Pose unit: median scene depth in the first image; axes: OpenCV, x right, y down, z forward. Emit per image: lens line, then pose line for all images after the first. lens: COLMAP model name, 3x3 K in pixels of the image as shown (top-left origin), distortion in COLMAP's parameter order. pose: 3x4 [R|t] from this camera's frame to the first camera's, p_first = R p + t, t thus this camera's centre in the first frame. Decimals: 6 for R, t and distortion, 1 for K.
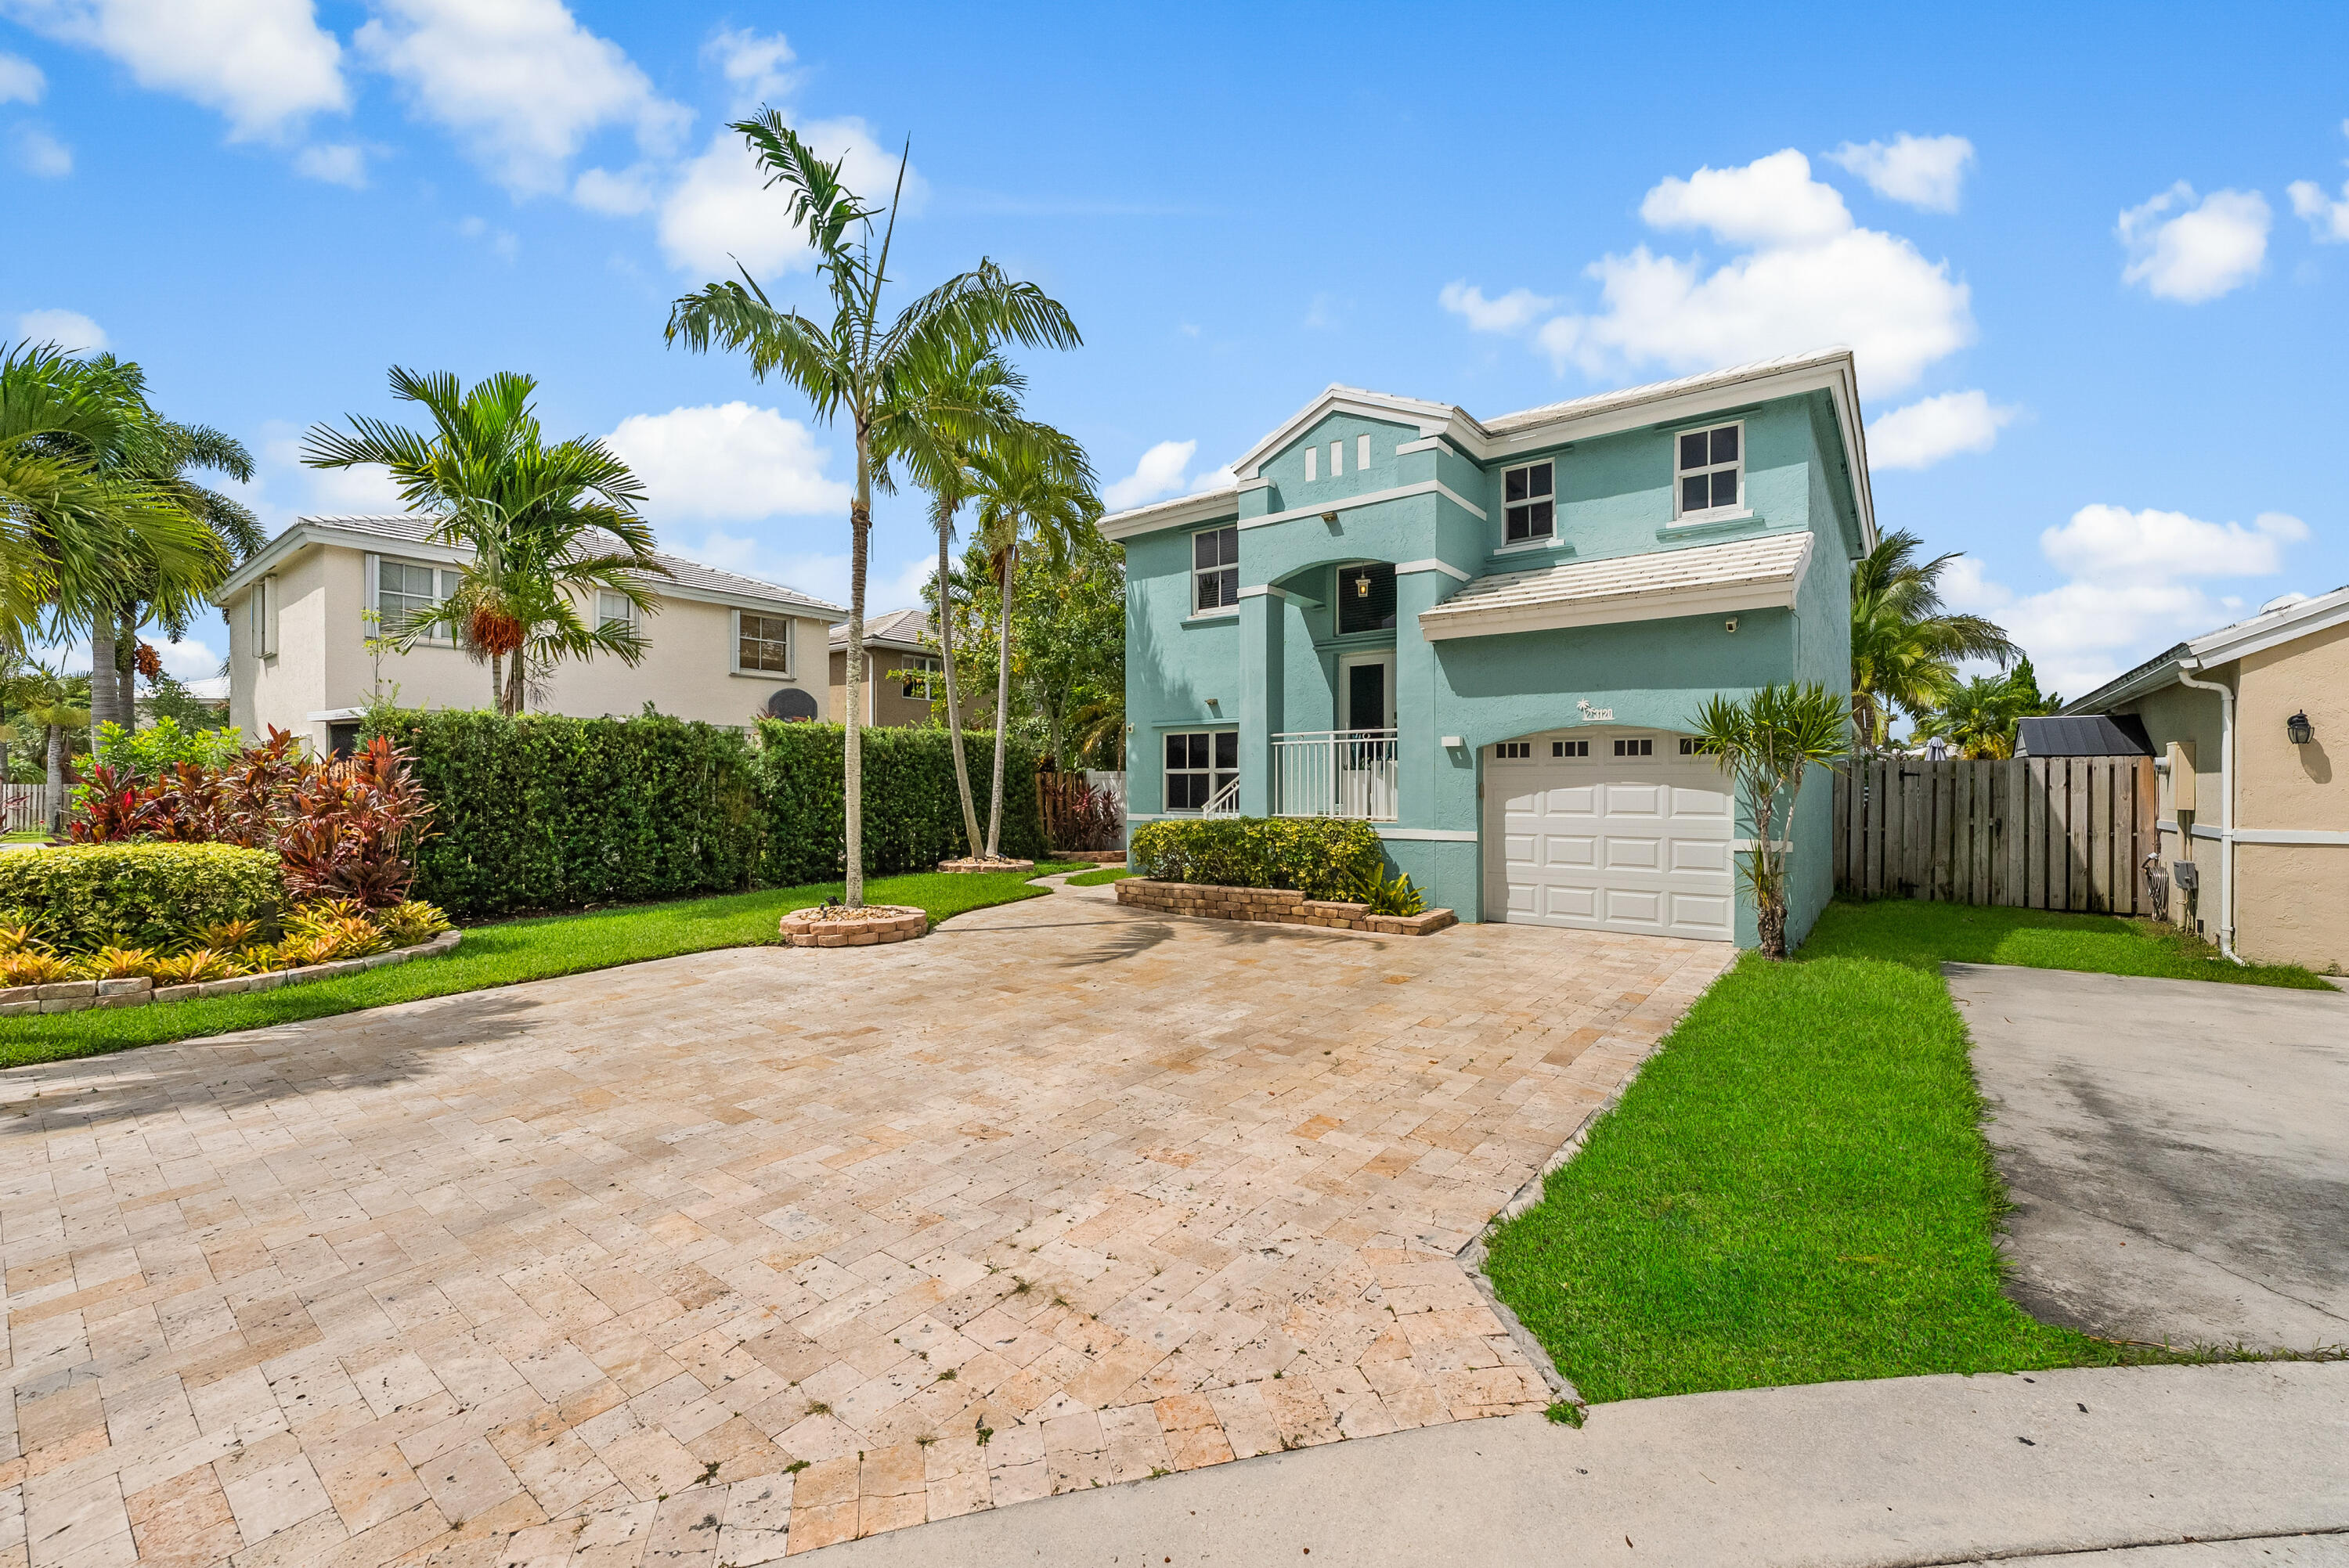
lens RADIAL K [[953.0, 0, 1173.0], [0, 953.0, 789.6], [0, 0, 1]] dist [-0.001361, -0.000339]
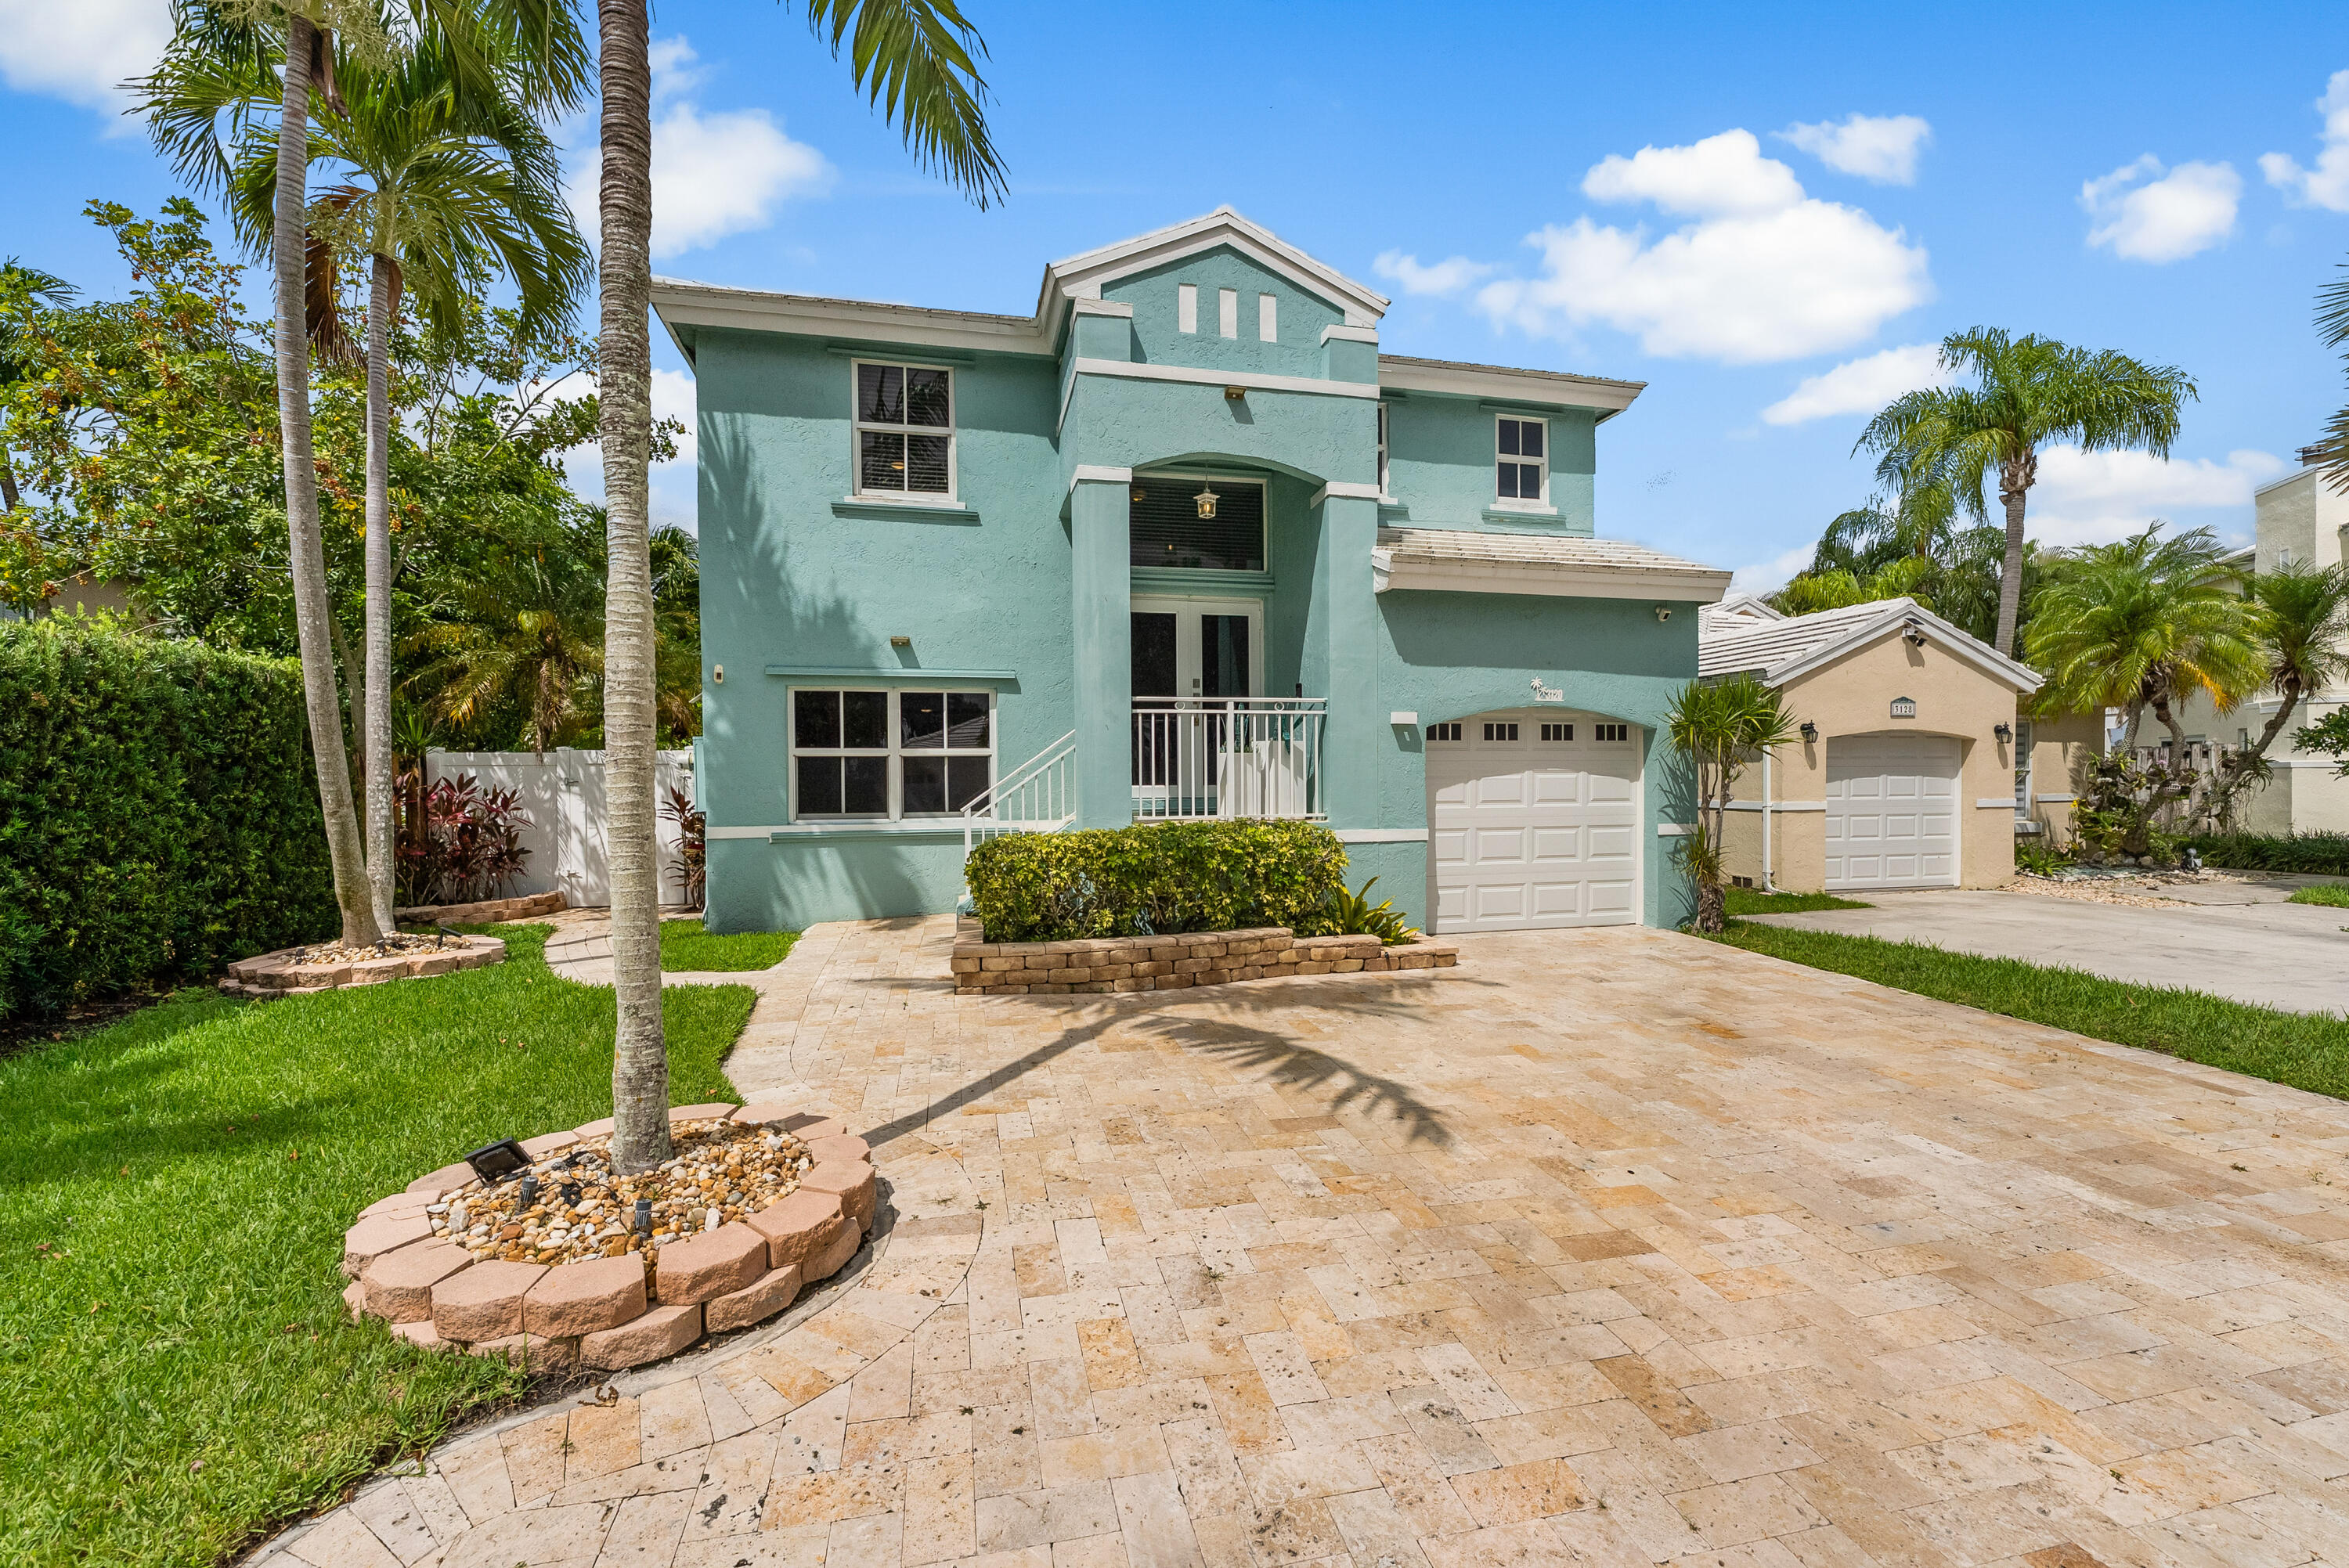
lens RADIAL K [[950.5, 0, 1167.9], [0, 950.5, 794.4], [0, 0, 1]] dist [-0.000932, 0.000312]
pose [[0.630221, -0.018586, 0.776194, -0.455718], [0.008766, 0.999820, 0.016823, -0.001417], [-0.776367, -0.003798, 0.630270, 0.646363]]
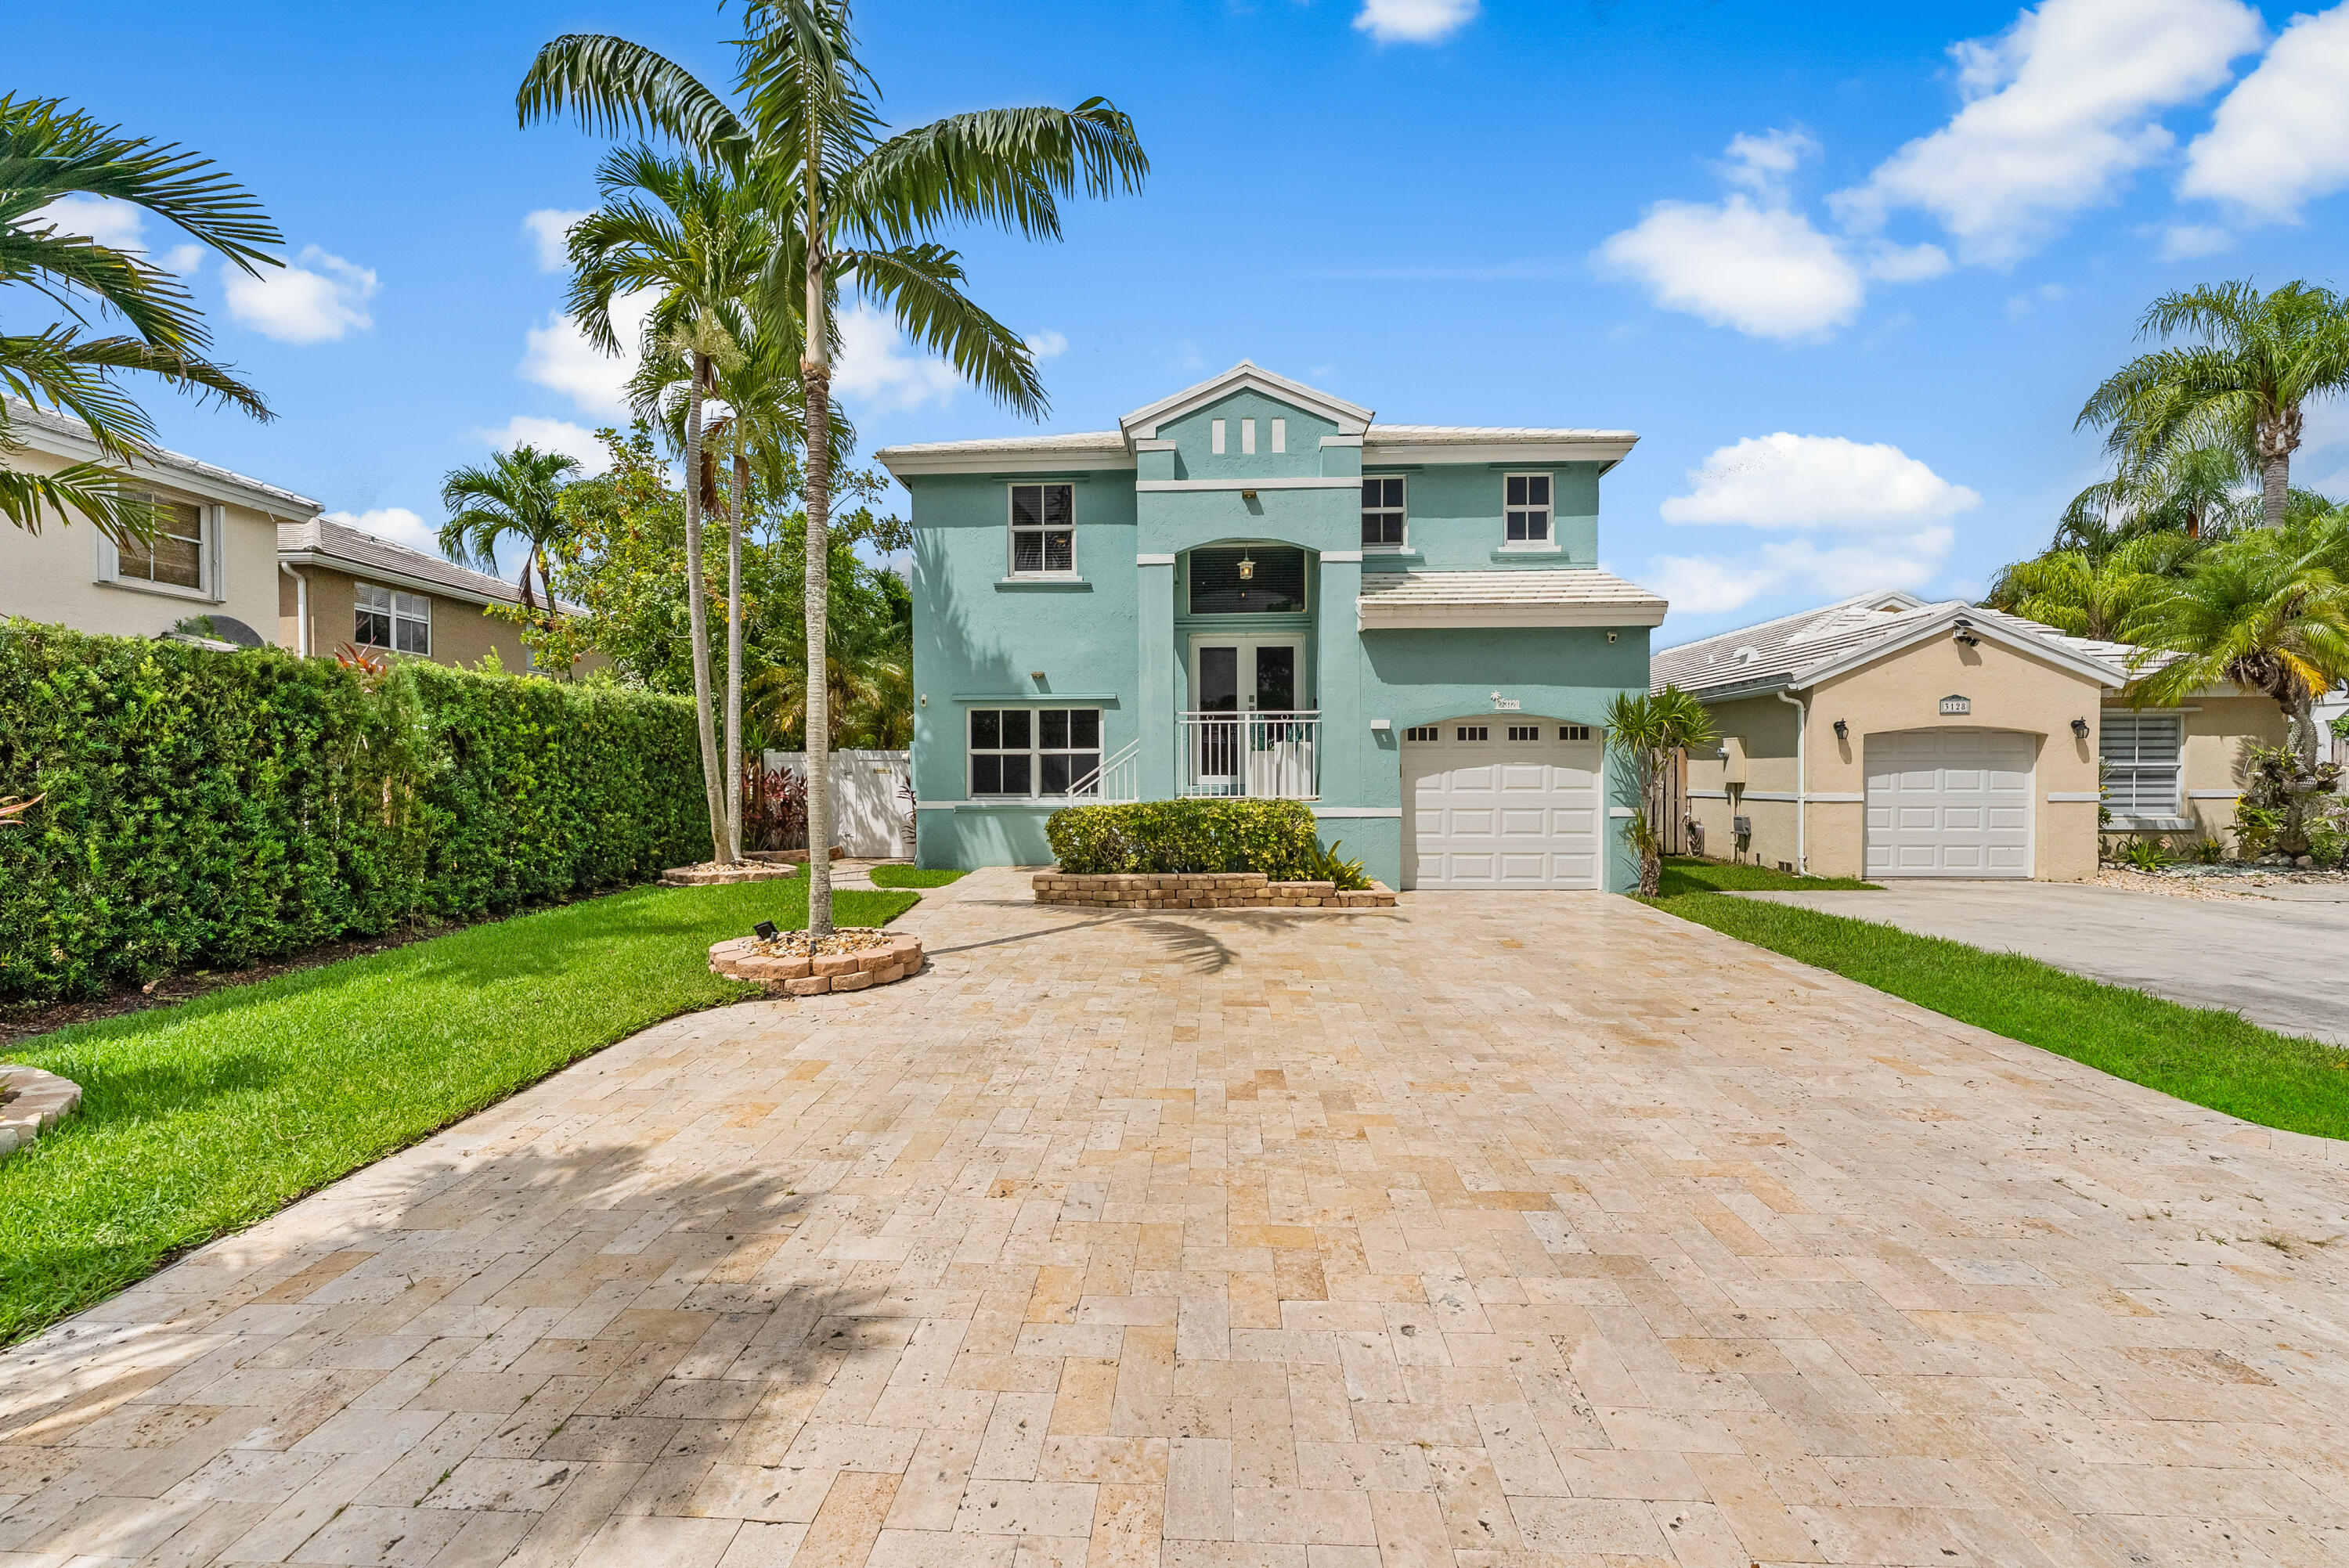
lens RADIAL K [[945.8, 0, 1170.7], [0, 945.8, 789.3], [0, 0, 1]] dist [-0.000515, 0.000102]
pose [[0.817201, -0.011642, 0.576235, -0.513258], [0.005275, 0.999905, 0.012721, 0.007556], [-0.576328, -0.007356, 0.817185, 0.263911]]
